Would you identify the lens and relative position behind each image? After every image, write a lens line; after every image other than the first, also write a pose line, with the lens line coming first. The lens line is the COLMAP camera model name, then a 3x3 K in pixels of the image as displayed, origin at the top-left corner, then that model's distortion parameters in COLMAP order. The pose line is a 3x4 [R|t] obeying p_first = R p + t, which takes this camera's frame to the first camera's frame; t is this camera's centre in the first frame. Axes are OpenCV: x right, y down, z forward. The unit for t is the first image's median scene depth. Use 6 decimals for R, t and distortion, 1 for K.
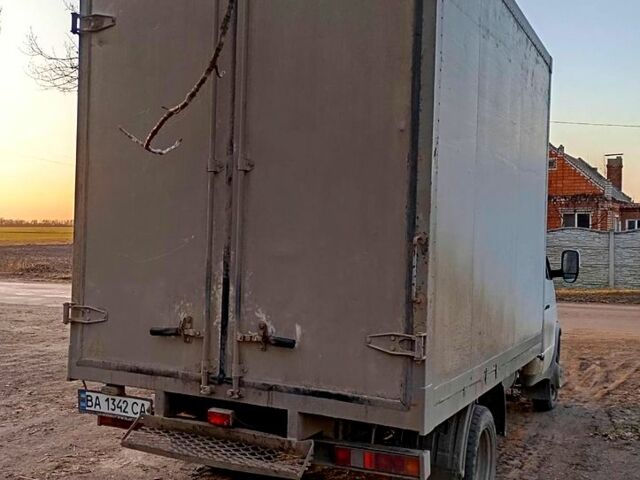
lens RADIAL K [[699.8, 0, 320.0], [0, 699.8, 240.0], [0, 0, 1]] dist [0.024876, 0.000355]
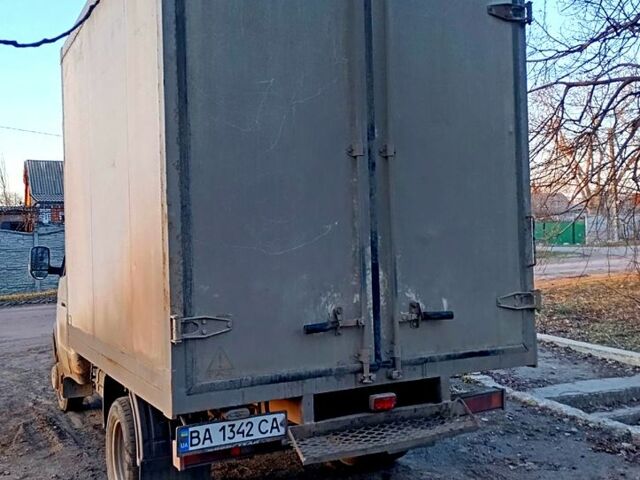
lens RADIAL K [[699.8, 0, 320.0], [0, 699.8, 240.0], [0, 0, 1]] dist [0.024876, 0.000355]
pose [[0.578525, -0.035544, 0.814890, -0.987611], [0.041850, 0.999028, 0.013865, 0.004465], [-0.814590, 0.026082, 0.579450, 0.482624]]
